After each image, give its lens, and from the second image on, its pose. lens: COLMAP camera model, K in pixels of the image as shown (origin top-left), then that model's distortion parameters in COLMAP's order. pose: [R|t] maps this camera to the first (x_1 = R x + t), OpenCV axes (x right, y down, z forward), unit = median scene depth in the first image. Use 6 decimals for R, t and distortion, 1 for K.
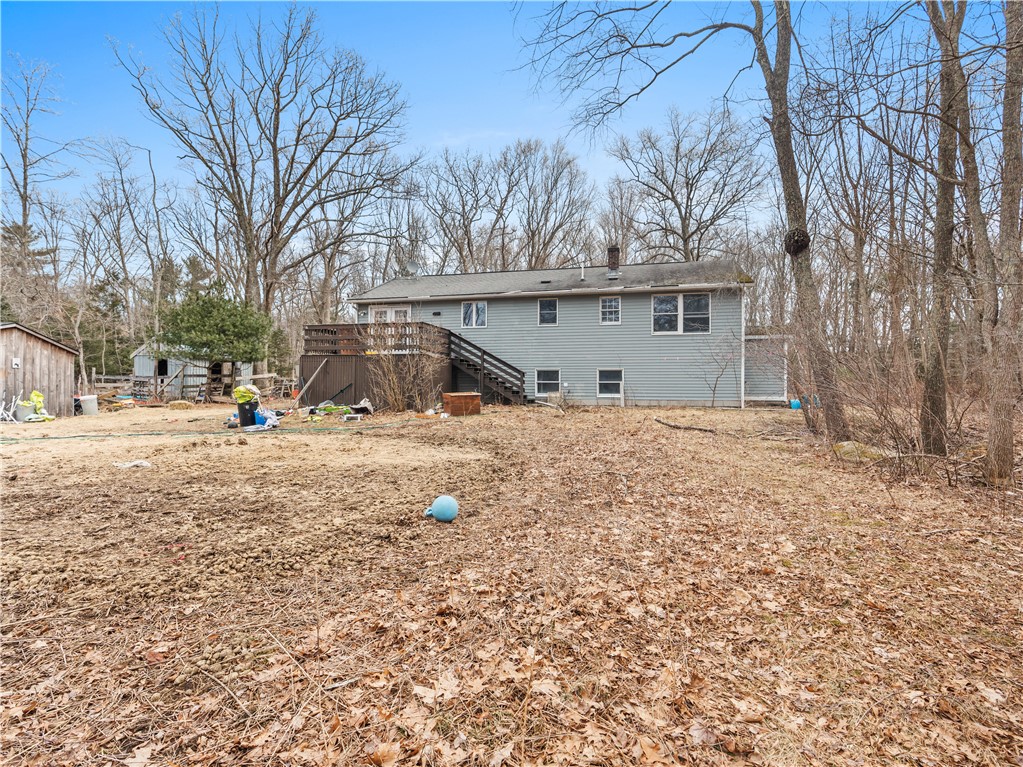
lens RADIAL K [[524.8, 0, 518.3], [0, 524.8, 388.3], [0, 0, 1]] dist [-0.009751, 0.002138]
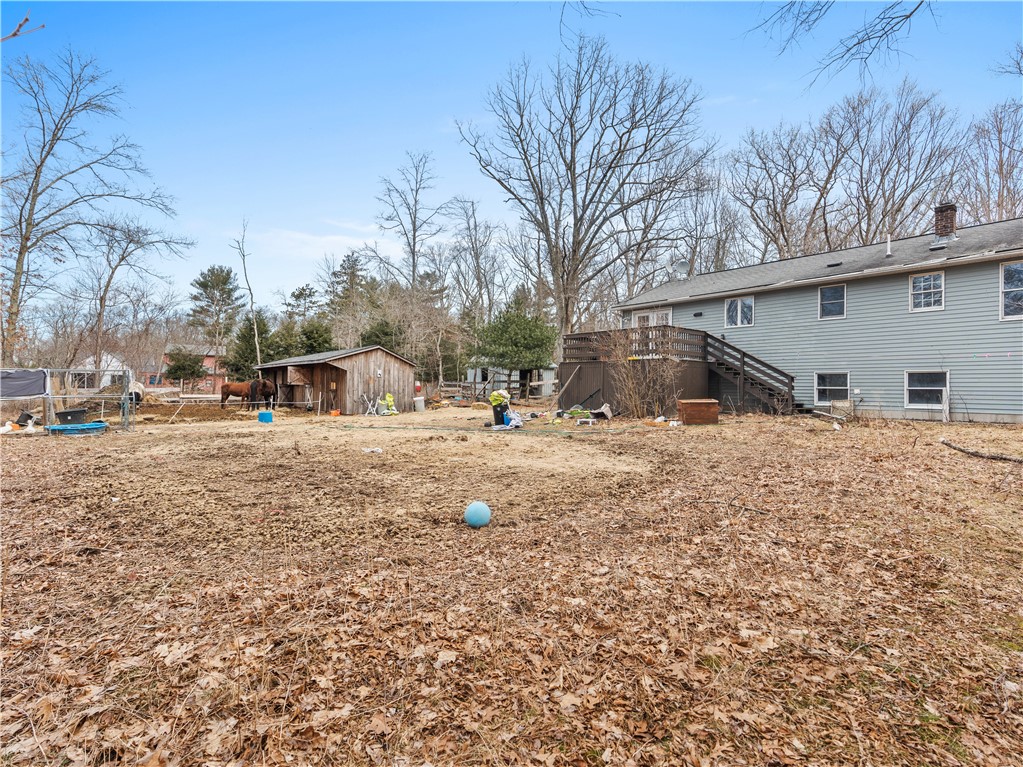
lens RADIAL K [[524.8, 0, 514.4], [0, 524.8, 386.8], [0, 0, 1]] dist [-0.009751, 0.002138]
pose [[0.806512, 0.001802, -0.591215, 0.141574], [-0.008524, 0.999927, -0.008581, -0.002795], [0.591156, 0.011960, 0.806468, 0.059972]]
